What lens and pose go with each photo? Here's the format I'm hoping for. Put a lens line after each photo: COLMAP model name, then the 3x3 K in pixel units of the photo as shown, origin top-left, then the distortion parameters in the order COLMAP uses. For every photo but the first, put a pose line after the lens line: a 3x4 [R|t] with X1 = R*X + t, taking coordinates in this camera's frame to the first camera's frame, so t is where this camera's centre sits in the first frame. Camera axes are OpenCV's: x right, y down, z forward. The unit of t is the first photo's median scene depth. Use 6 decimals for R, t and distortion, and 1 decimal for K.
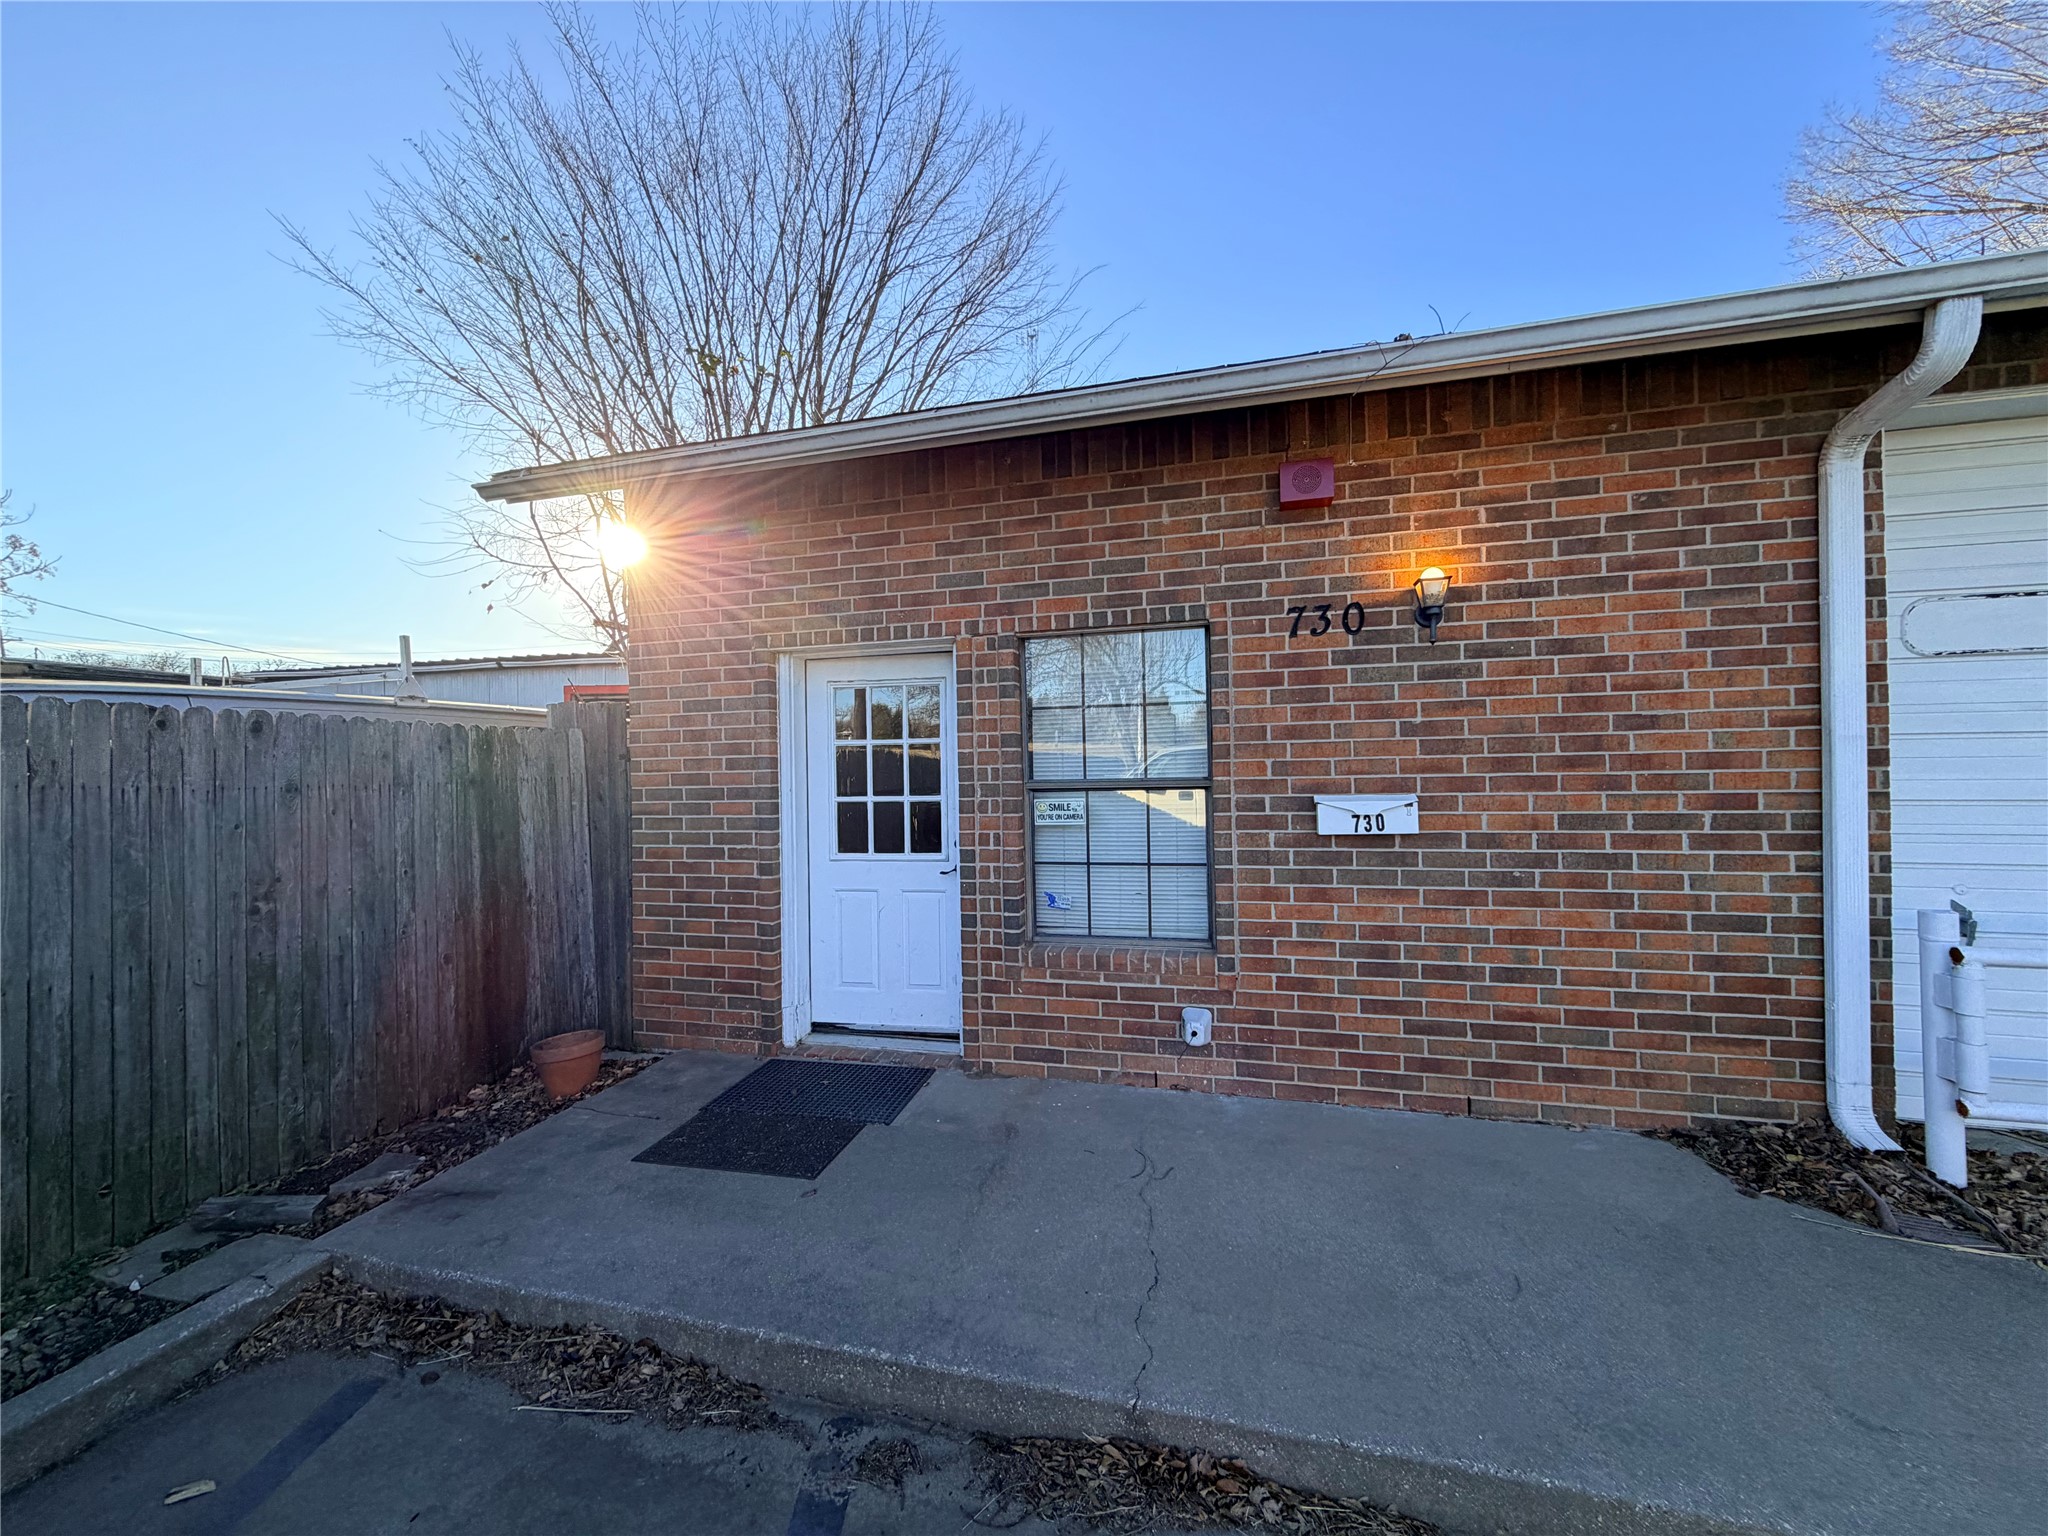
lens RADIAL K [[814.5, 0, 1020.4], [0, 814.5, 763.4], [0, 0, 1]] dist [0.000460, 0.001079]
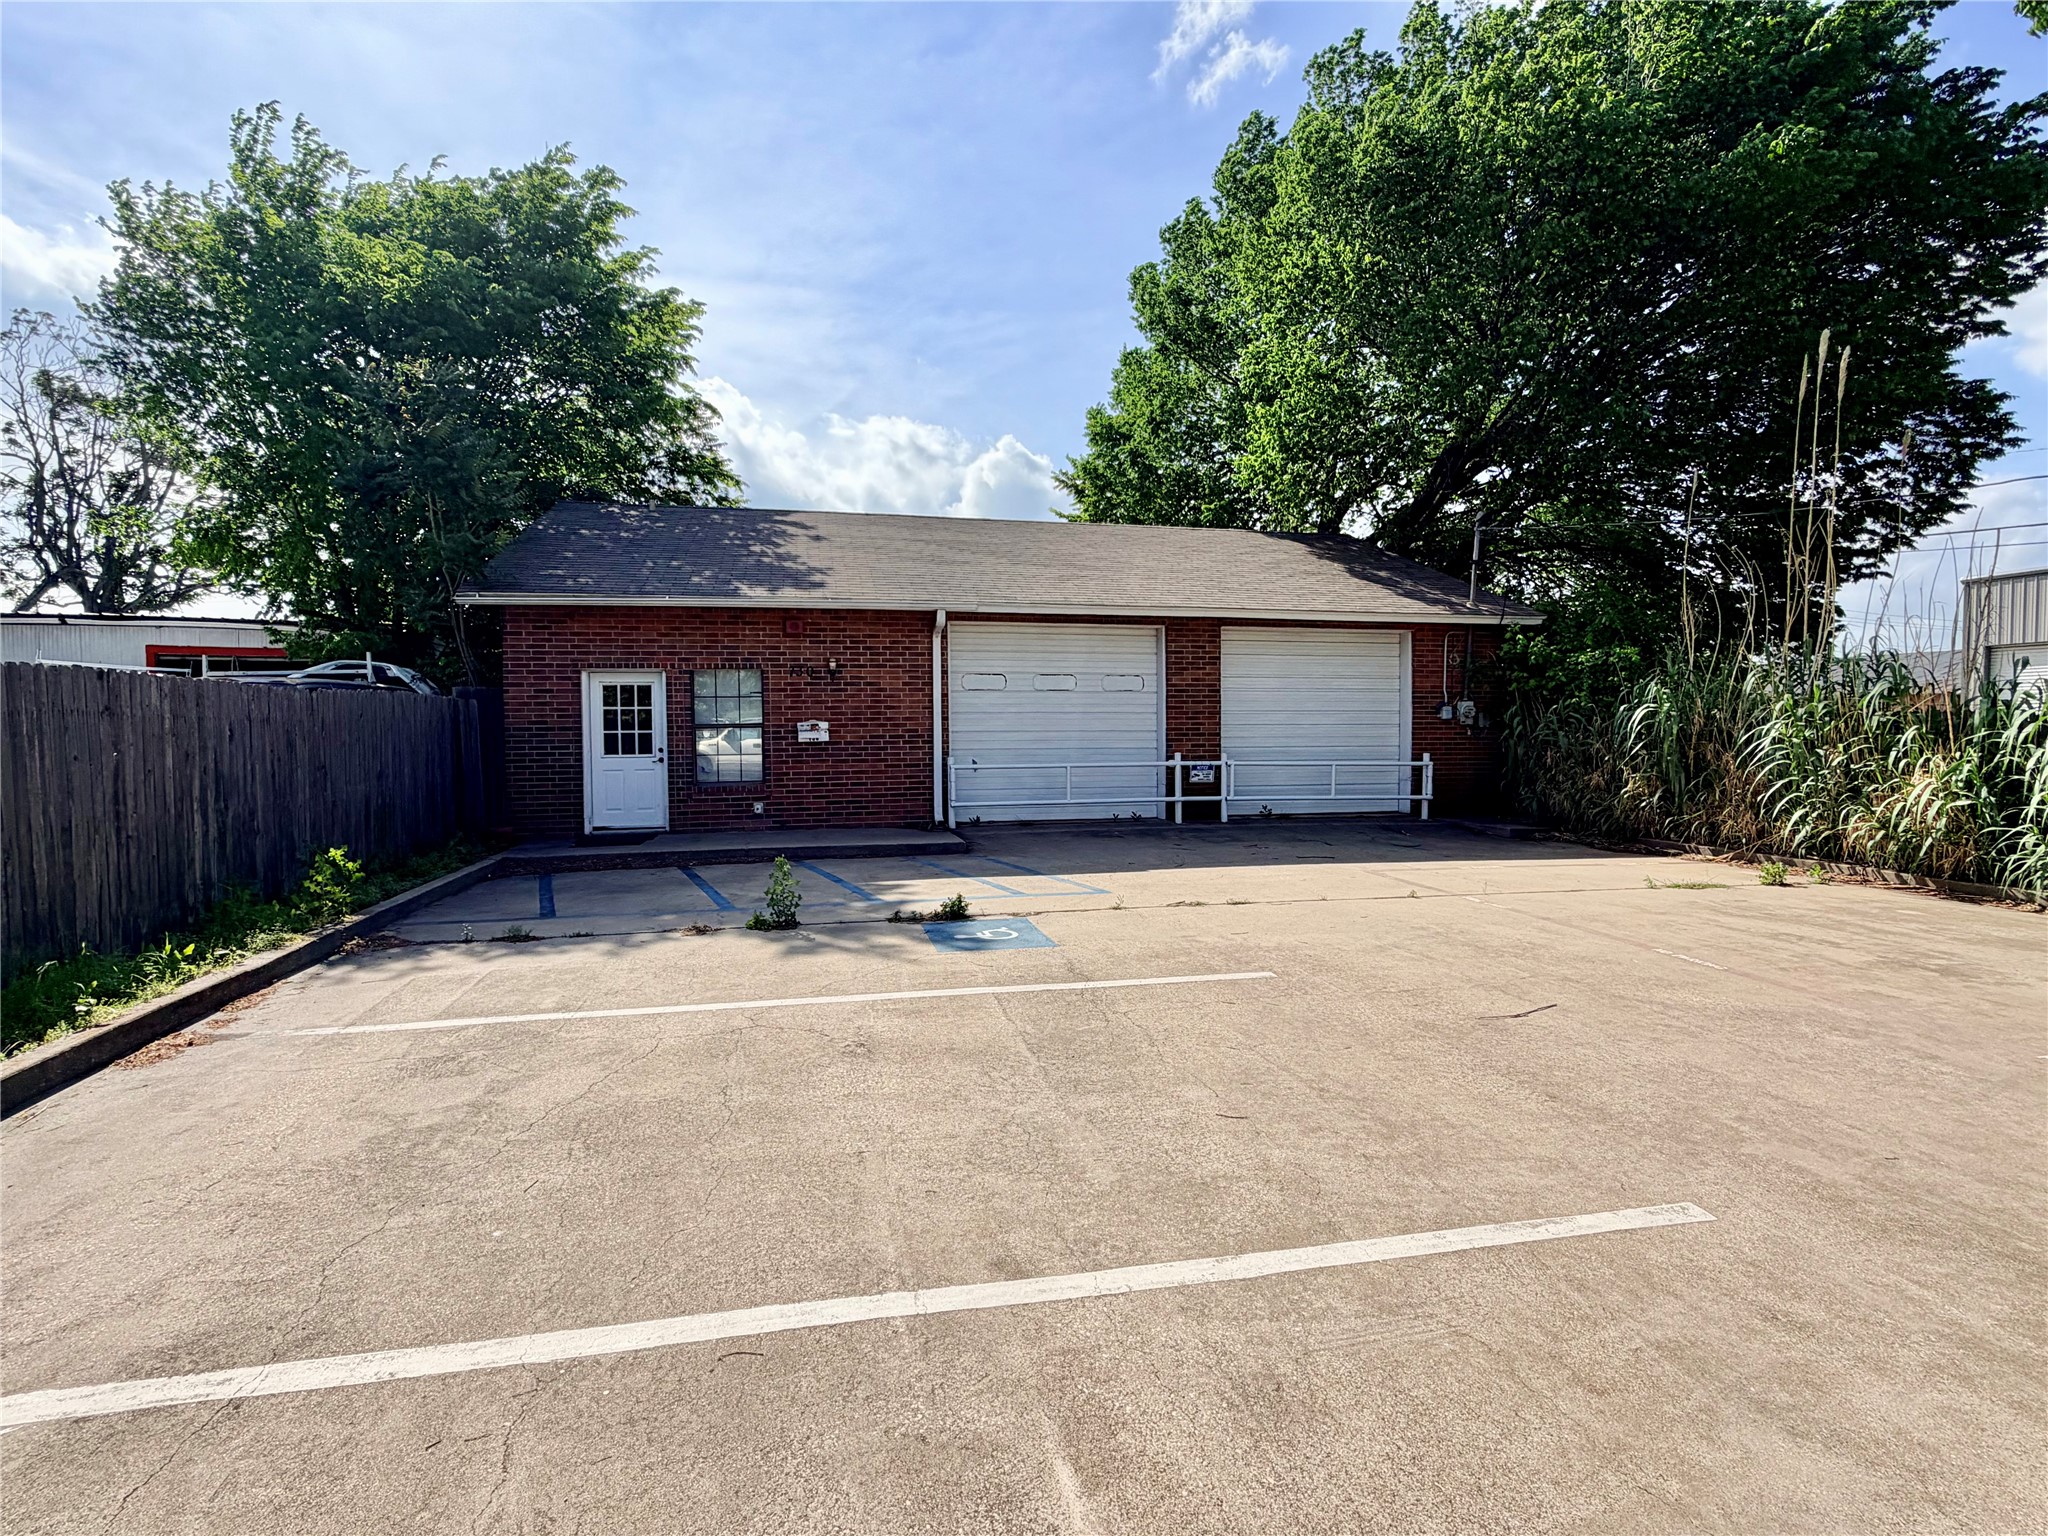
lens RADIAL K [[974.7, 0, 1024.5], [0, 974.7, 782.7], [0, 0, 1]] dist [-0.010573, 0.005417]
pose [[0.865889, -0.019333, 0.499862, -0.692290], [-0.010508, 0.998329, 0.056815, 0.021787], [-0.500126, -0.054448, 0.864239, -2.445098]]
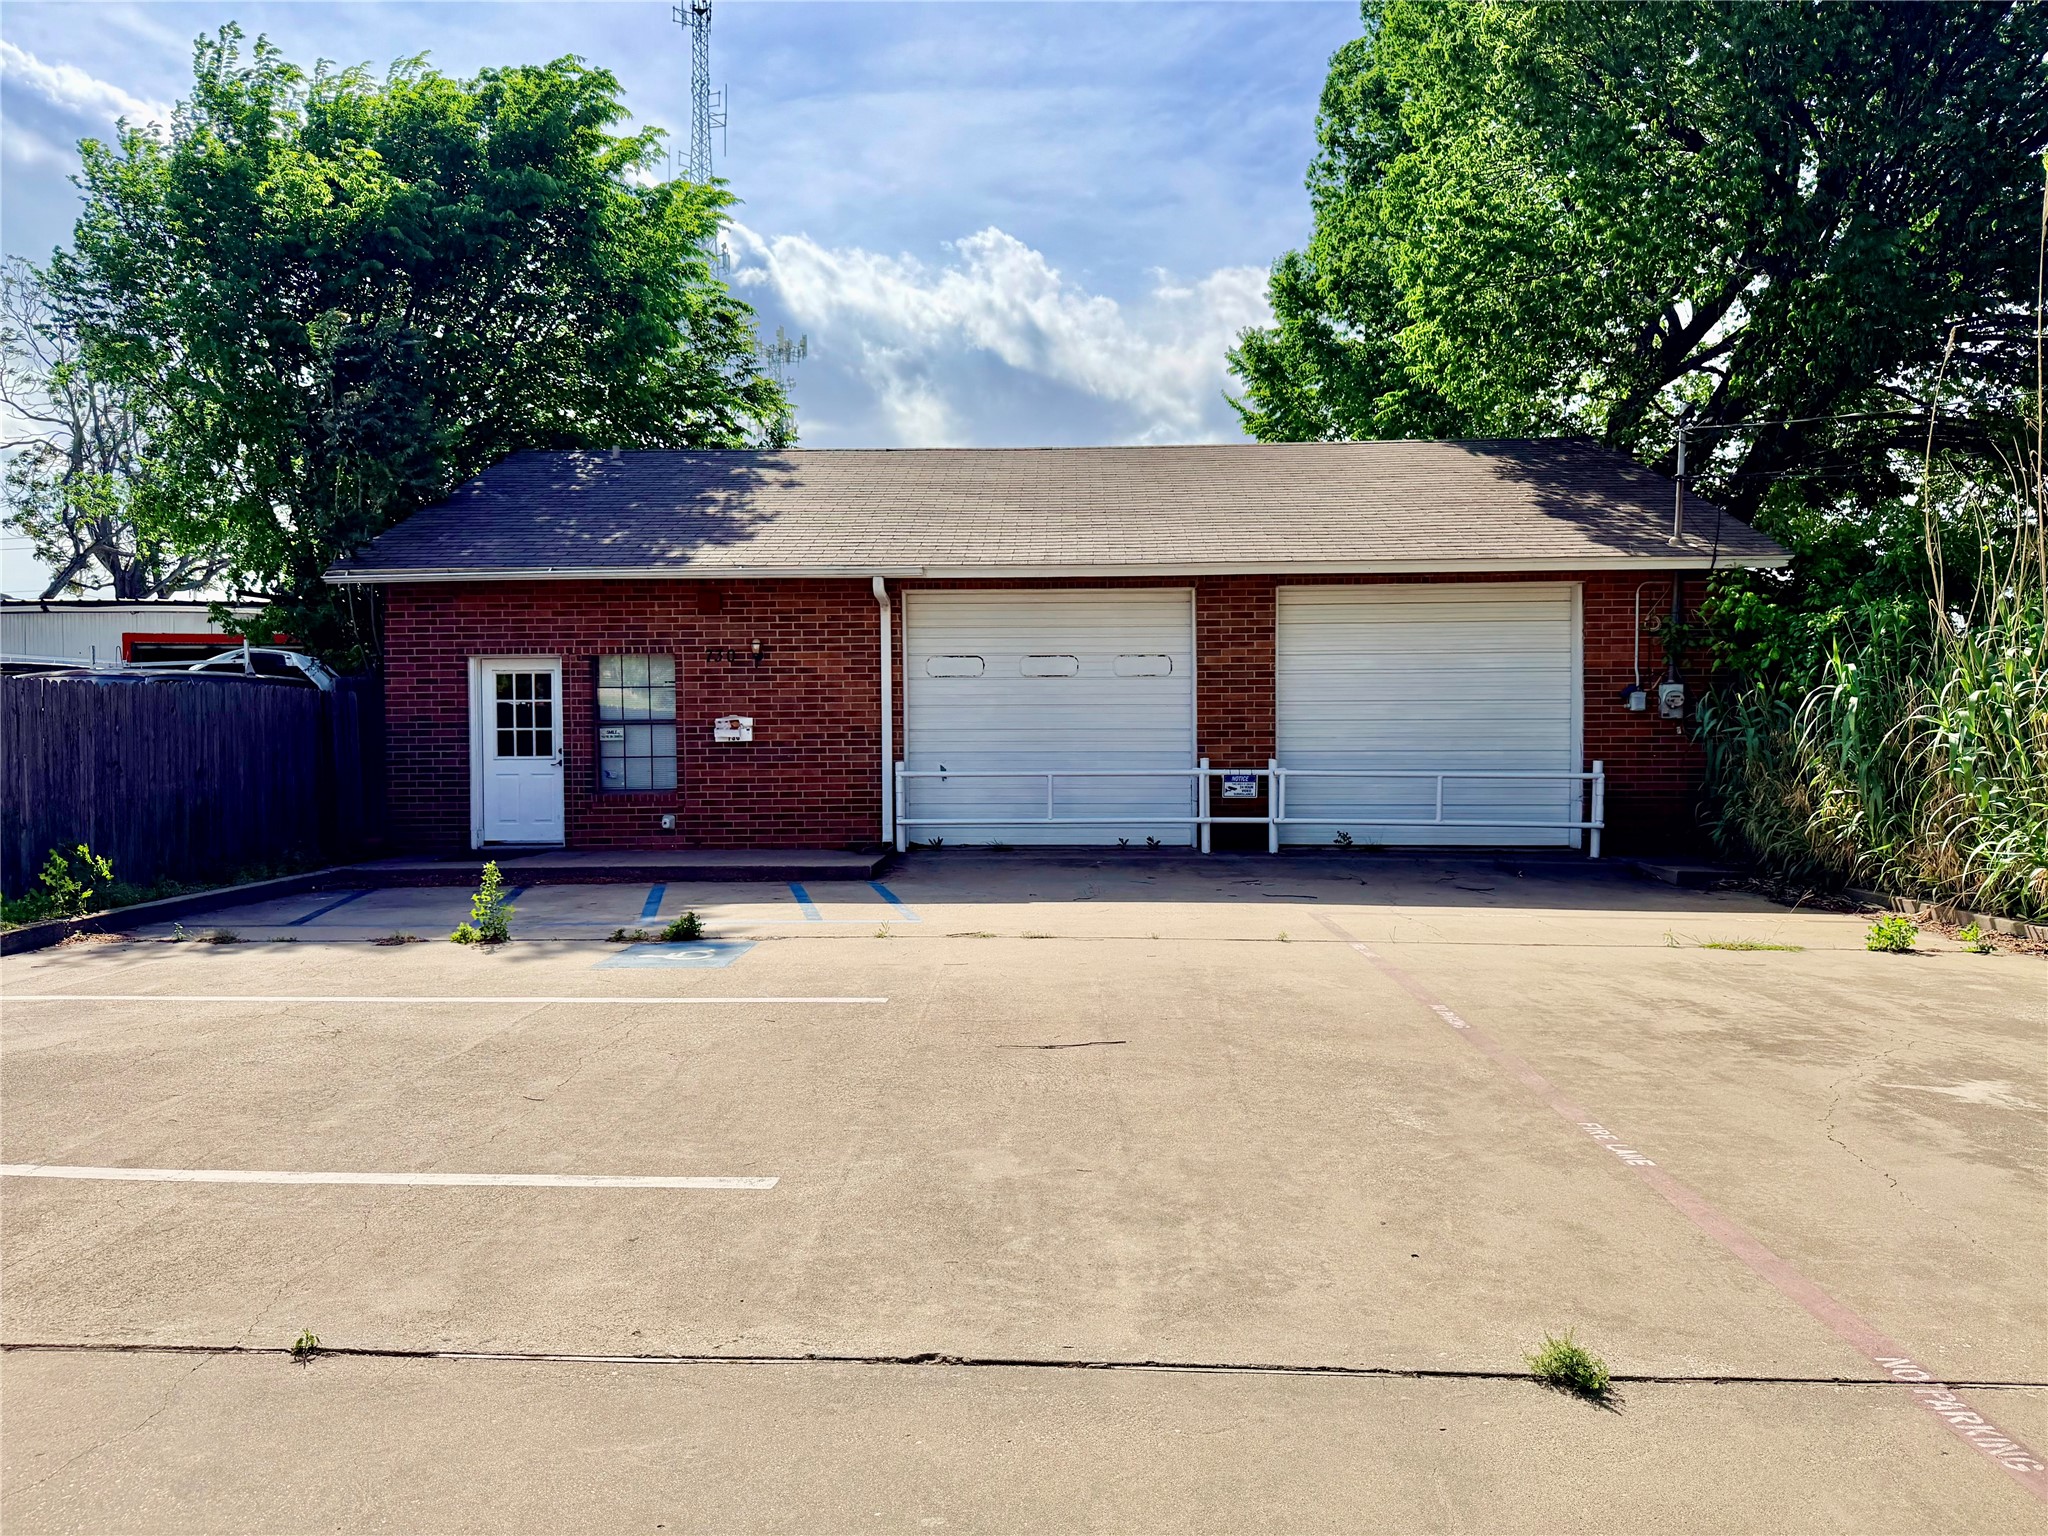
lens RADIAL K [[1436.4, 0, 1029.7], [0, 1436.4, 774.1], [0, 0, 1]] dist [0.046202, -0.043287]
pose [[0.964358, 0.001124, 0.264599, 0.116782], [-0.010025, 0.999428, 0.032289, 0.032414], [-0.264411, -0.033791, 0.963818, -3.306468]]
